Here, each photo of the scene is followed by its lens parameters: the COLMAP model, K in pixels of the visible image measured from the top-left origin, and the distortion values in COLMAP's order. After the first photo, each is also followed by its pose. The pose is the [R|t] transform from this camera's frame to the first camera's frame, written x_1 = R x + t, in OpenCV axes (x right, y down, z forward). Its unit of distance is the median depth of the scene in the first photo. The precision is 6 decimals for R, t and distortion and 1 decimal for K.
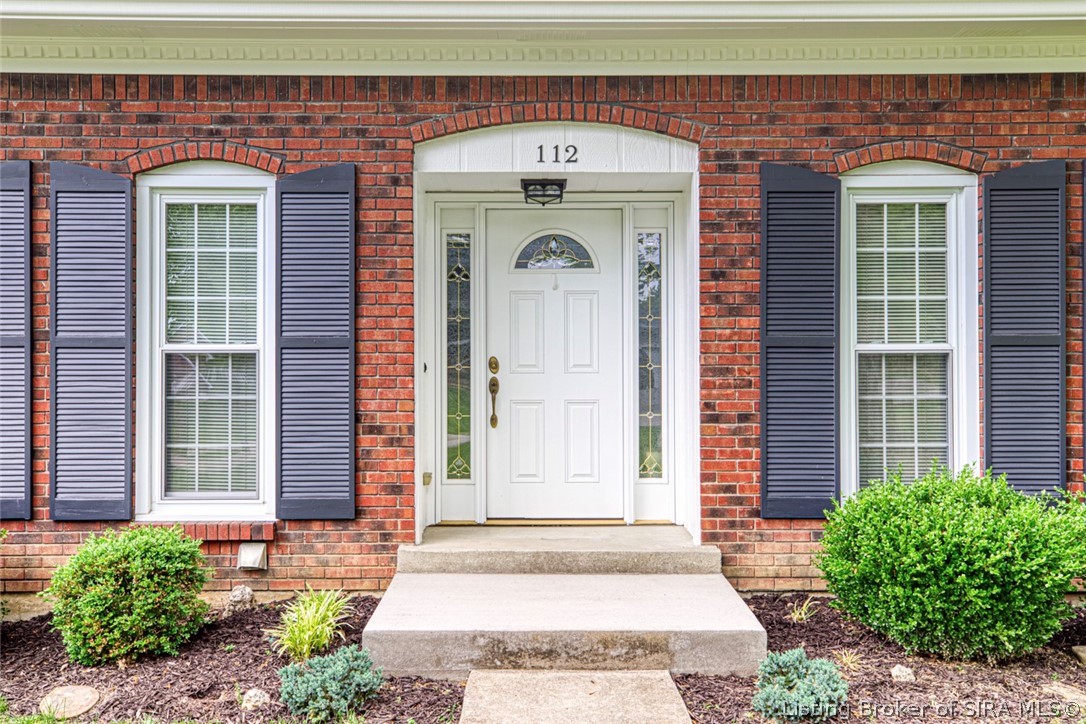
lens RADIAL K [[1034.9, 0, 544.4], [0, 1034.9, 366.8], [0, 0, 1]] dist [0.037426, 0.000000]
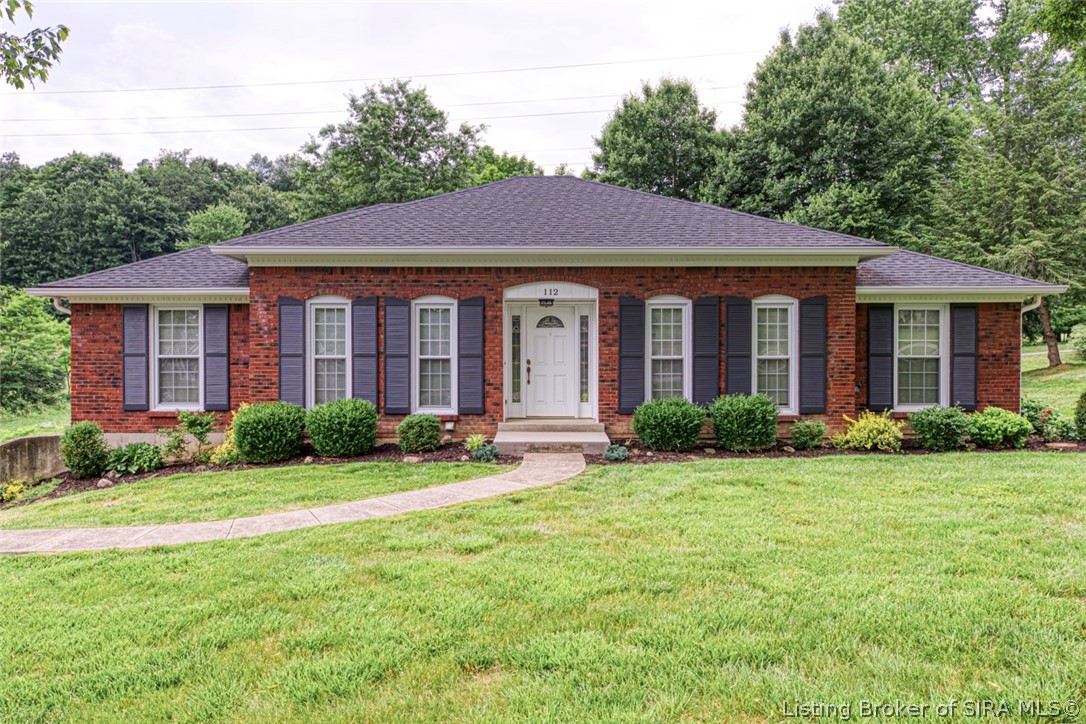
lens RADIAL K [[756.3, 0, 541.2], [0, 756.3, 361.7], [0, 0, 1]] dist [-0.003093, 0.001262]
pose [[0.999922, 0.001675, -0.012342, 0.011595], [-0.001495, 0.999893, 0.014568, -0.037237], [0.012365, -0.014549, 0.999818, -1.186648]]
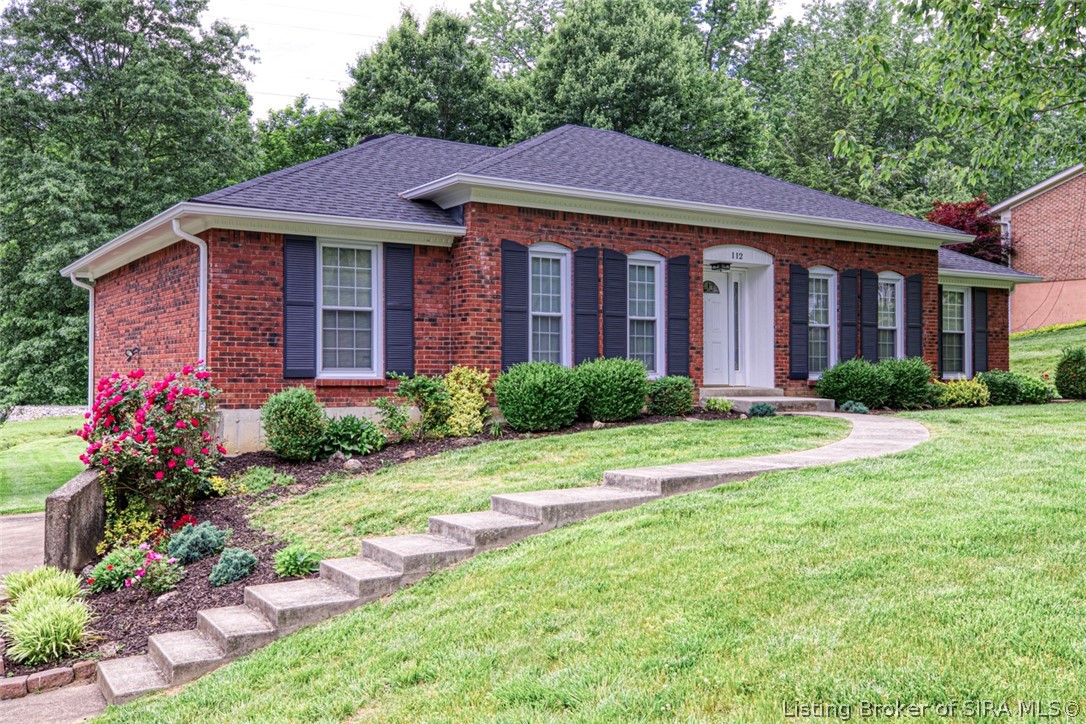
lens RADIAL K [[1034.9, 0, 543.1], [0, 1034.9, 369.1], [0, 0, 1]] dist [0.037426, 0.000000]
pose [[0.843912, 0.006896, 0.536437, -2.048433], [-0.007788, 0.999969, -0.000603, 0.123449], [-0.536424, -0.003669, 0.843940, -1.196486]]
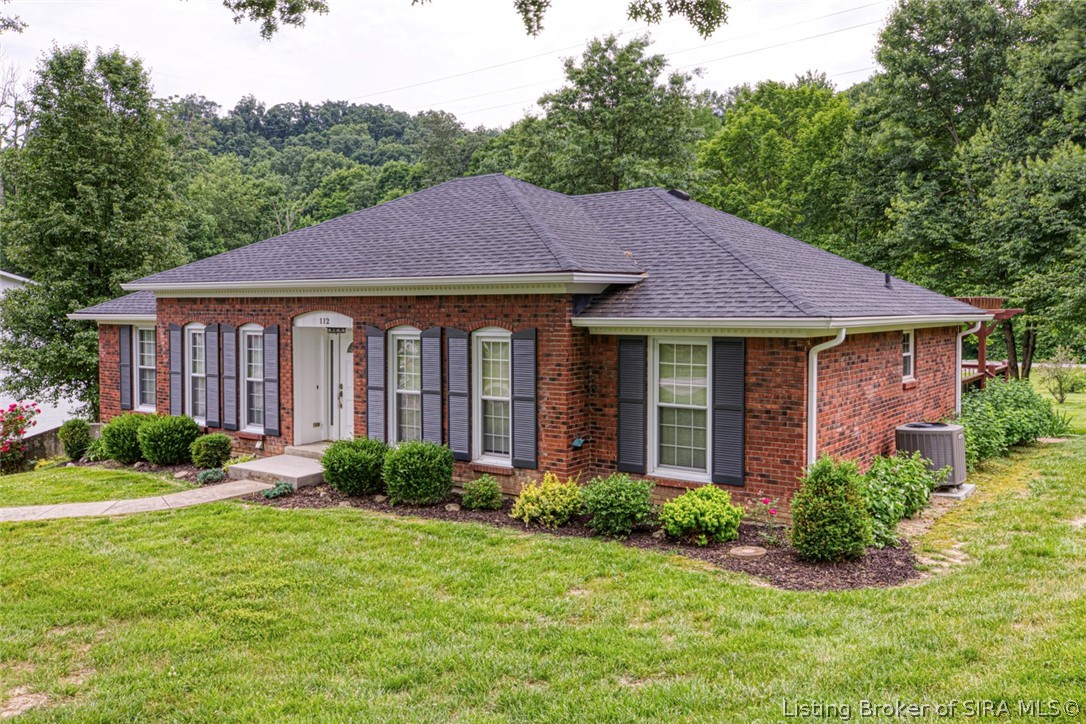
lens RADIAL K [[904.0, 0, 546.1], [0, 904.0, 351.2], [0, 0, 1]] dist [0.004123, 0.000648]
pose [[0.802206, 0.029886, -0.596299, 2.115420], [0.003615, 0.998485, 0.054907, -0.262198], [0.597036, -0.046203, 0.800883, -0.724443]]
